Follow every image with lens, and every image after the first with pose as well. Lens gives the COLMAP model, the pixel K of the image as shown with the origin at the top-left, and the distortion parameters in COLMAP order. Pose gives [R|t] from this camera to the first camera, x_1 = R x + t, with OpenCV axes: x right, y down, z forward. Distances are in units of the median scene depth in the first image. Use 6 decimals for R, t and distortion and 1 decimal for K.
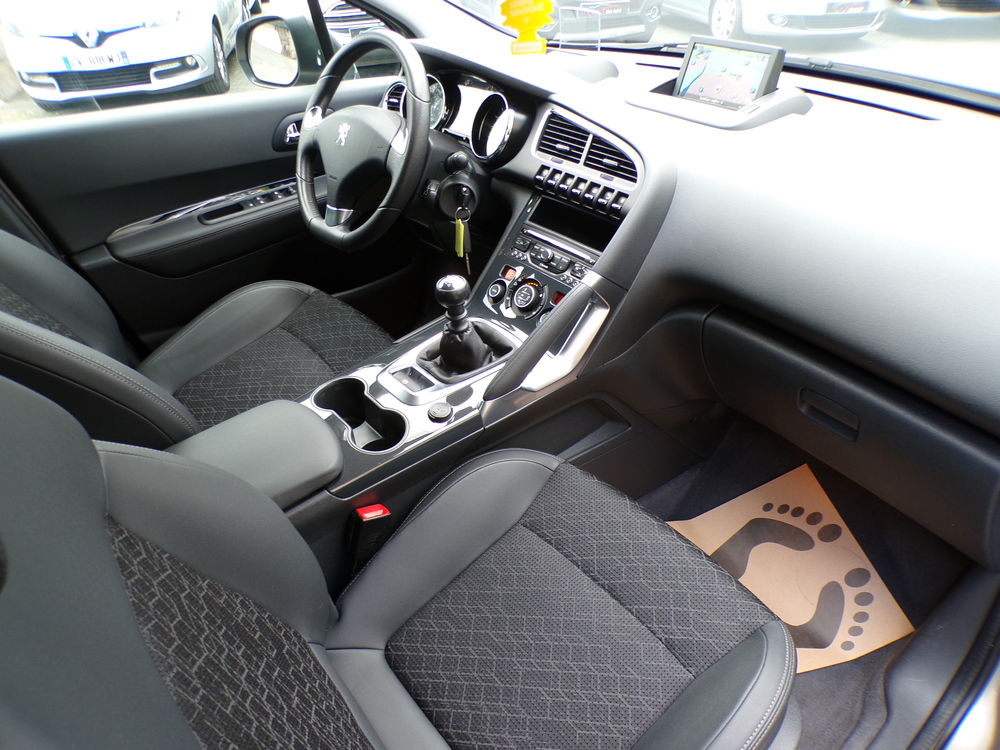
lens RADIAL K [[661.0, 0, 500.0], [0, 661.0, 375.0], [0, 0, 1]] dist [-0.031305, 0.002198]
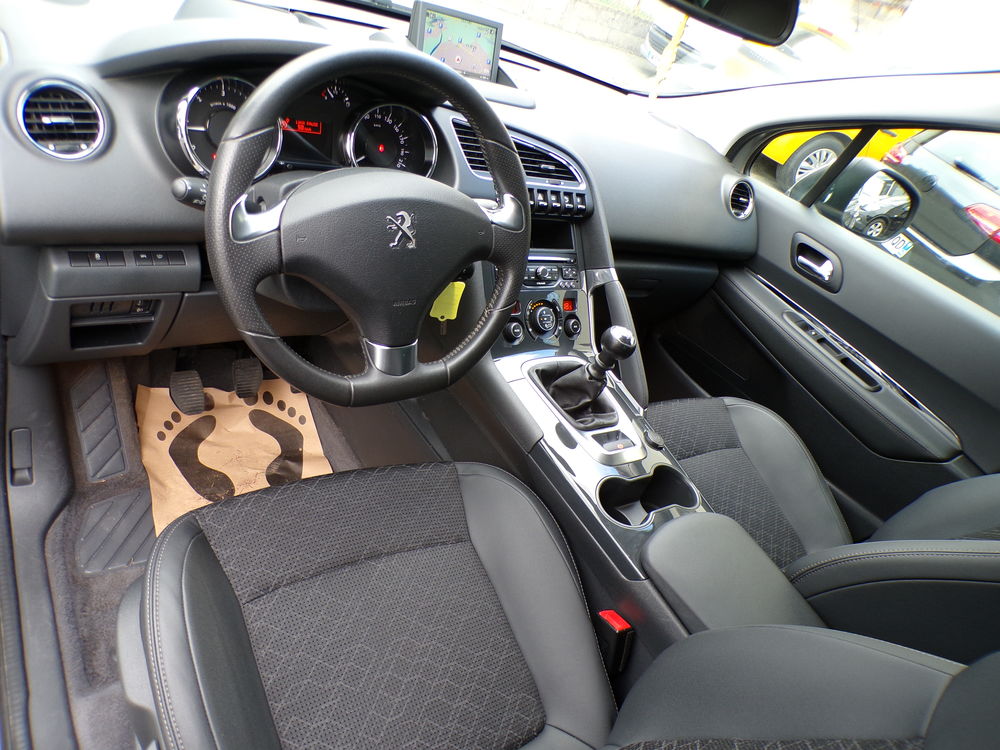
lens RADIAL K [[681.5, 0, 500.0], [0, 681.5, 375.0], [0, 0, 1]] dist [-0.035291, 0.004847]
pose [[0.106091, -0.533920, 0.838853, -0.881545], [0.271835, 0.827051, 0.492029, -0.575864], [-0.956478, 0.175829, 0.232880, 0.842499]]
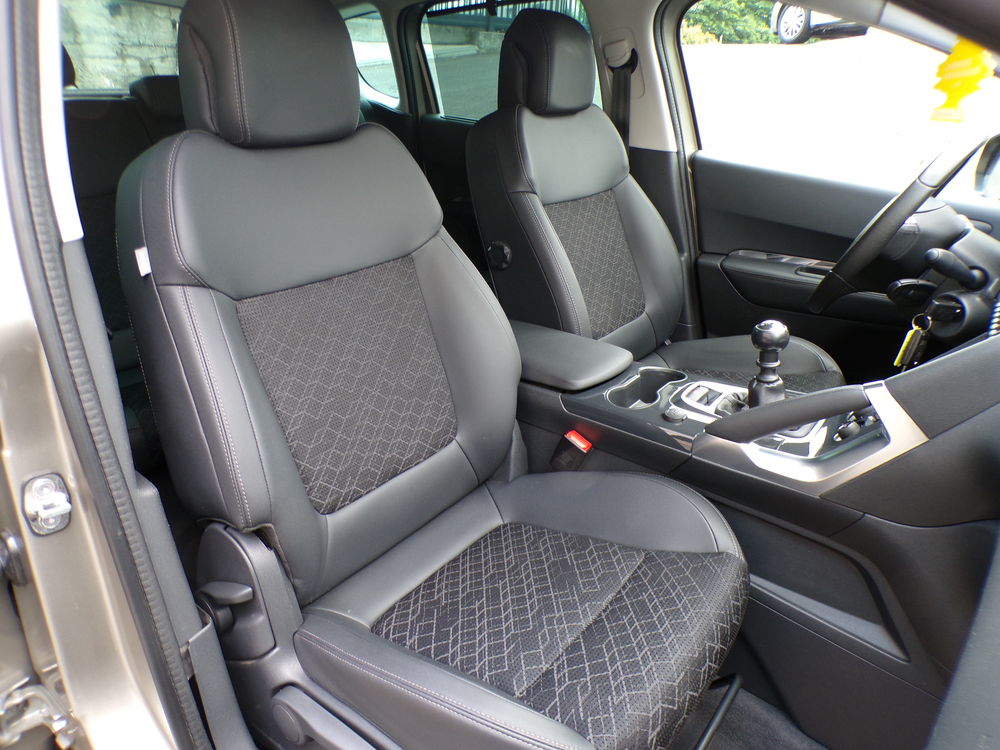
lens RADIAL K [[661.0, 0, 500.0], [0, 661.0, 375.0], [0, 0, 1]] dist [-0.031305, 0.002198]
pose [[0.242903, 0.443913, -0.862519, 0.598707], [-0.606257, 0.763580, 0.222258, -0.048688], [0.757266, 0.468921, 0.454601, 0.240468]]
